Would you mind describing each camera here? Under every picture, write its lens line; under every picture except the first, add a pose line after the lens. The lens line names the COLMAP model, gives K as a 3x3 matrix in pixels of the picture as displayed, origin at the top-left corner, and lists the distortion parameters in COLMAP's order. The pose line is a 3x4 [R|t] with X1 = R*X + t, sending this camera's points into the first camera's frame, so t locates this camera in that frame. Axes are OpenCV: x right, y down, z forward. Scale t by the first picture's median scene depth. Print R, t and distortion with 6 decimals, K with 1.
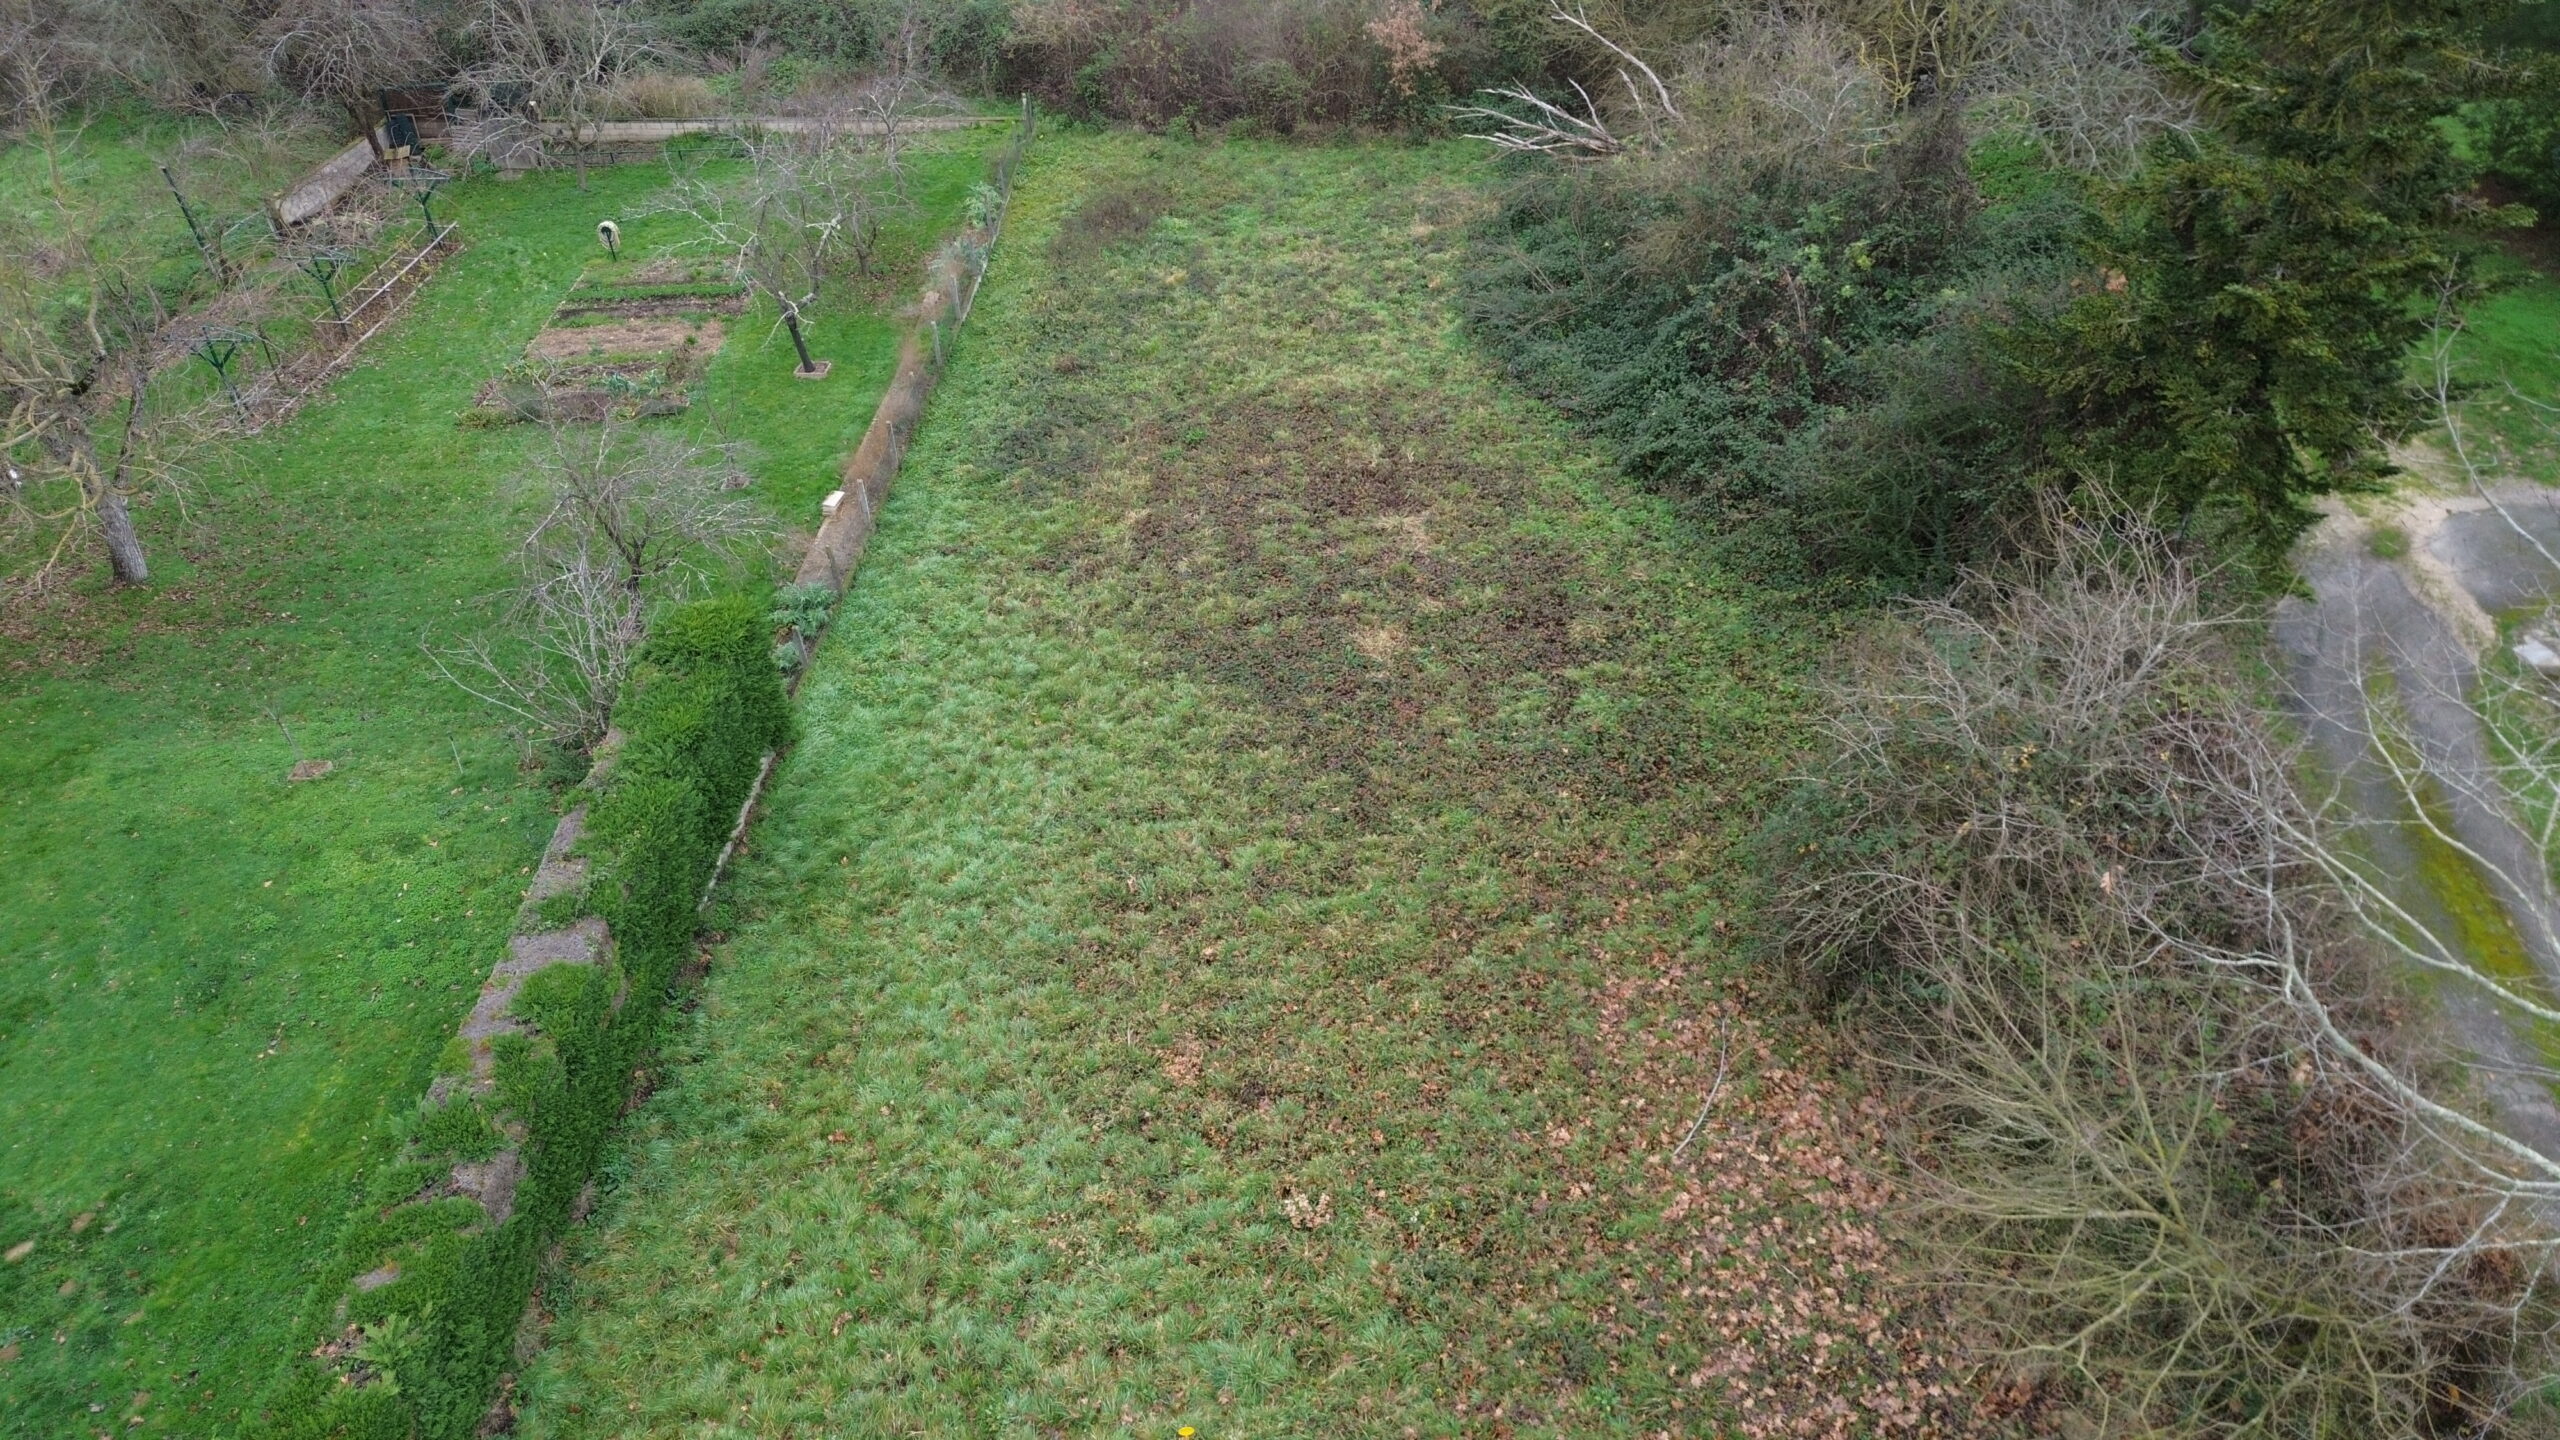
lens RADIAL K [[1801.3, 0, 1286.3], [0, 1801.3, 722.7], [0, 0, 1]] dist [0.076657, -0.070237]
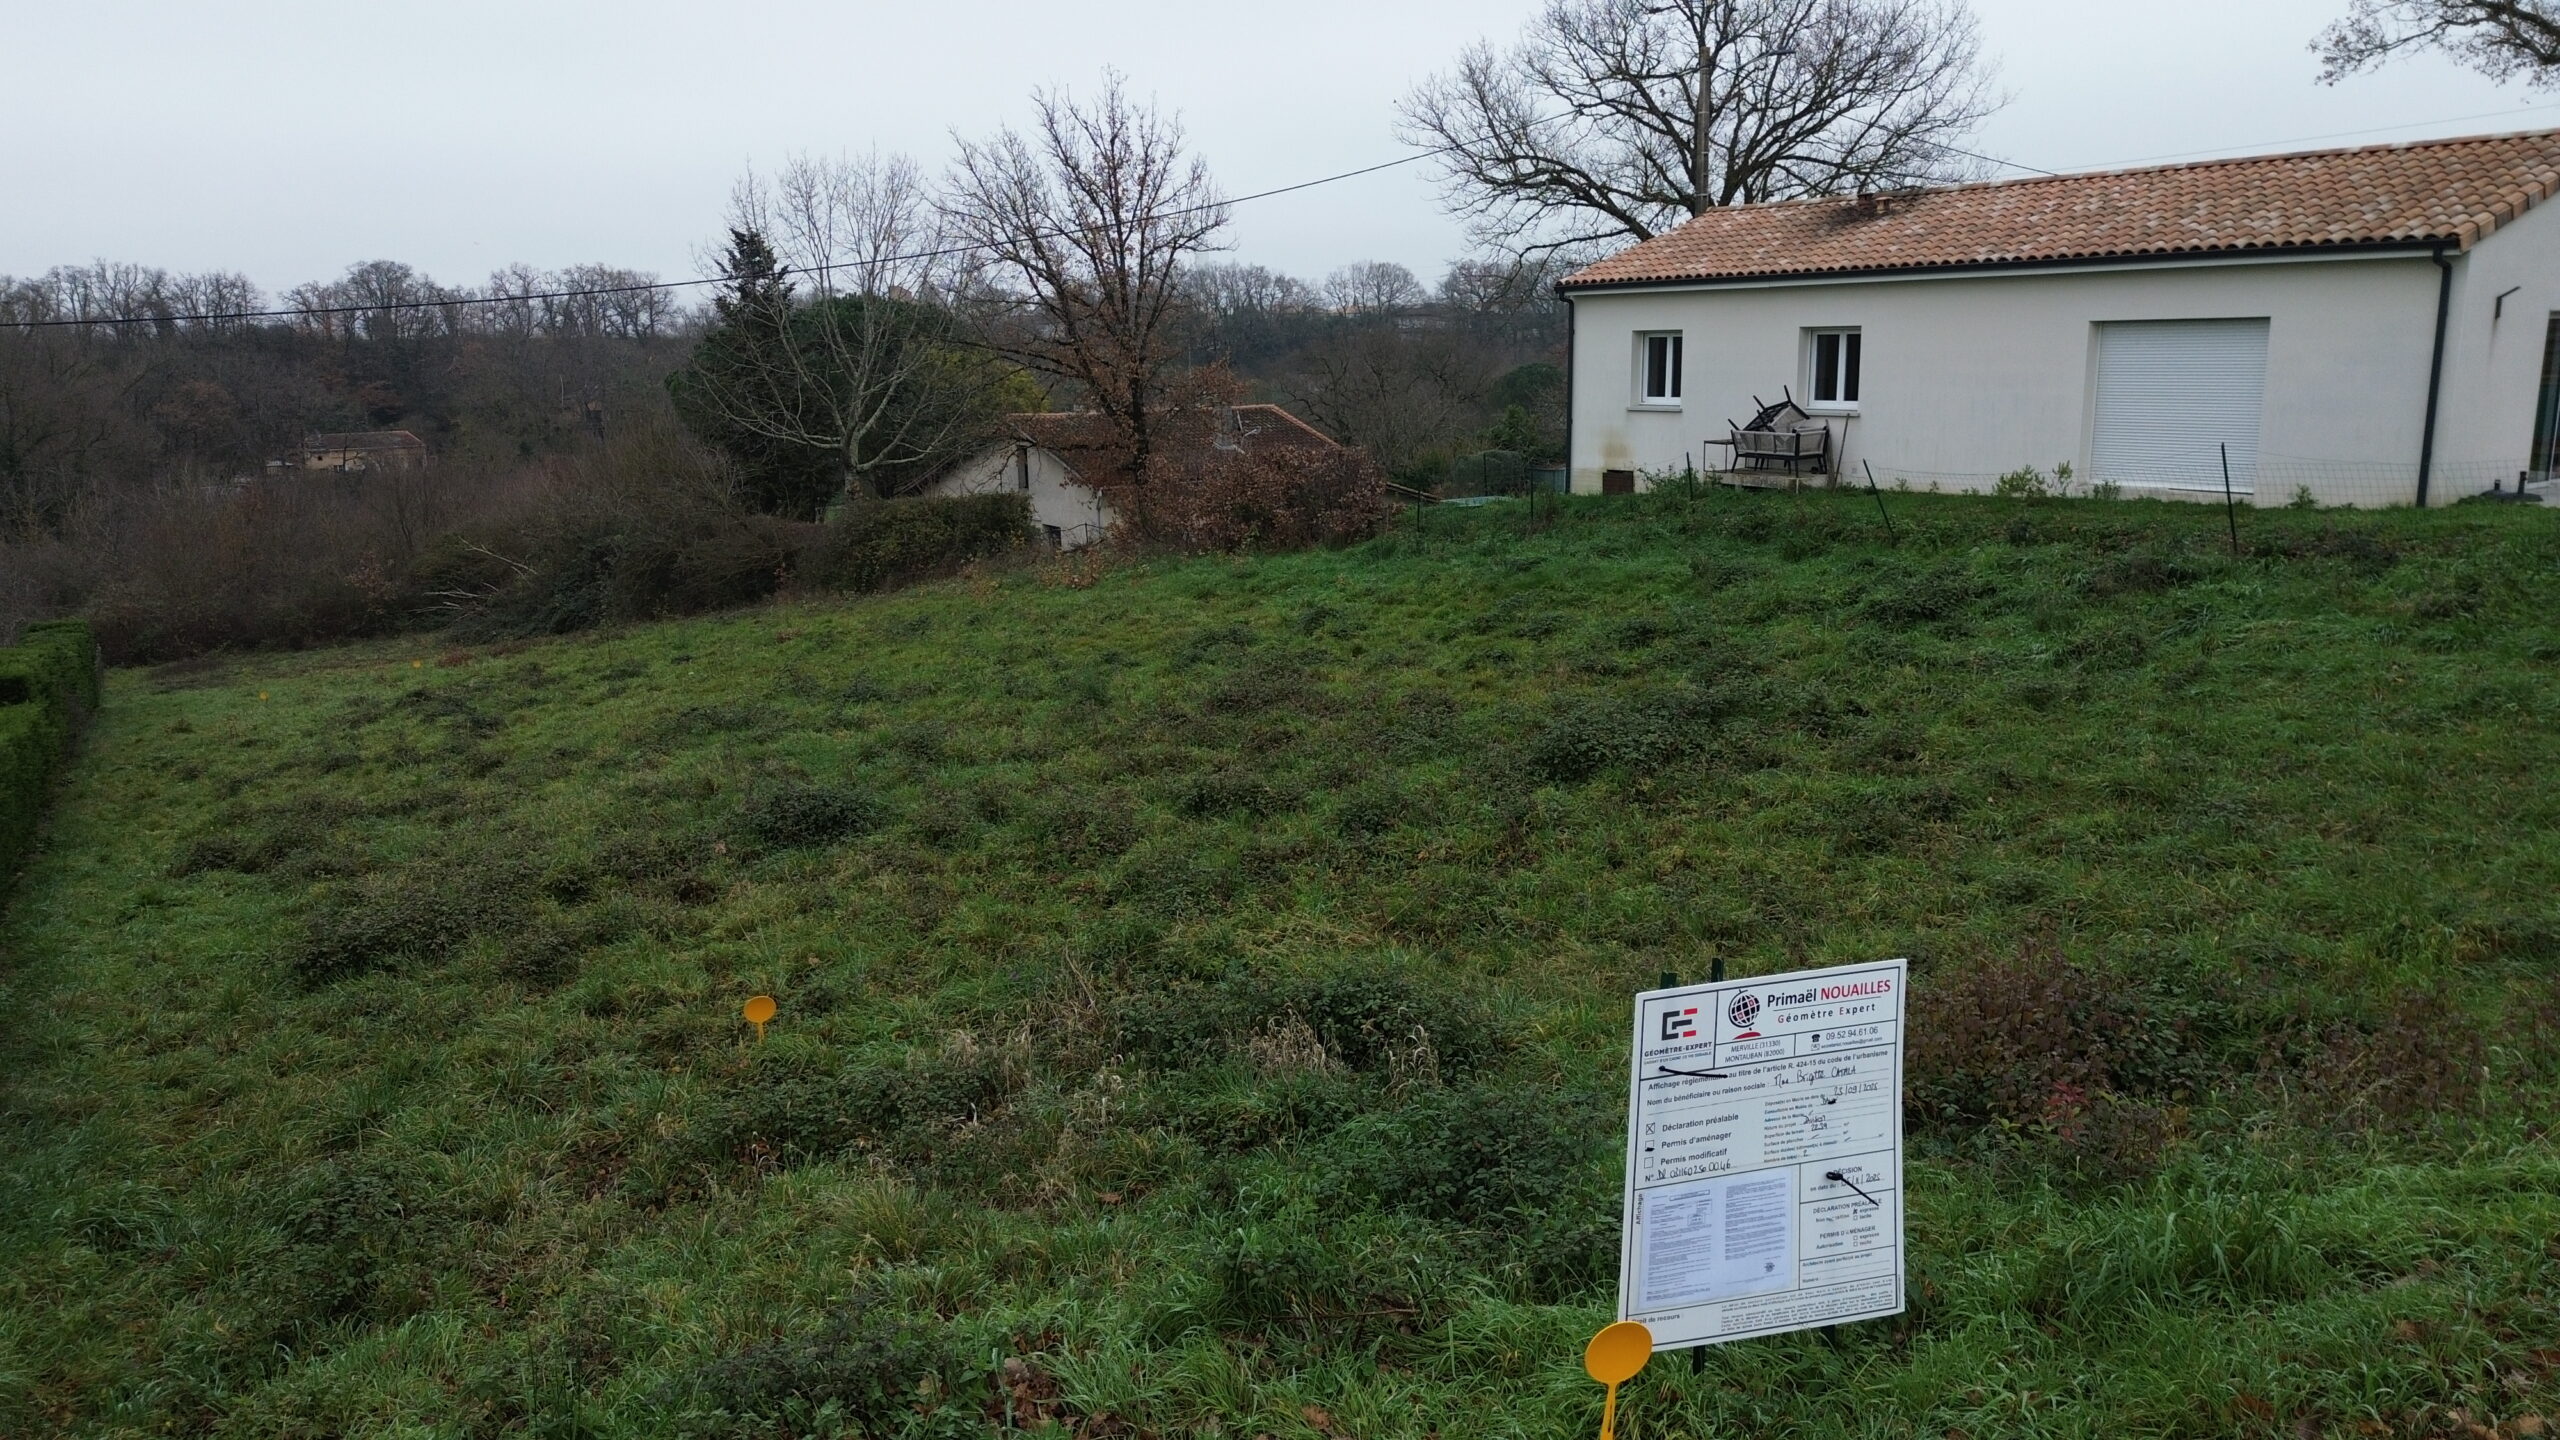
lens RADIAL K [[1801.3, 0, 1284.6], [0, 1801.3, 714.6], [0, 0, 1]] dist [0.076657, -0.070237]
pose [[0.832010, -0.103527, 0.545016, -0.315536], [0.370534, 0.834867, -0.407064, 1.368732], [-0.412874, 0.540628, 0.732978, -0.997522]]
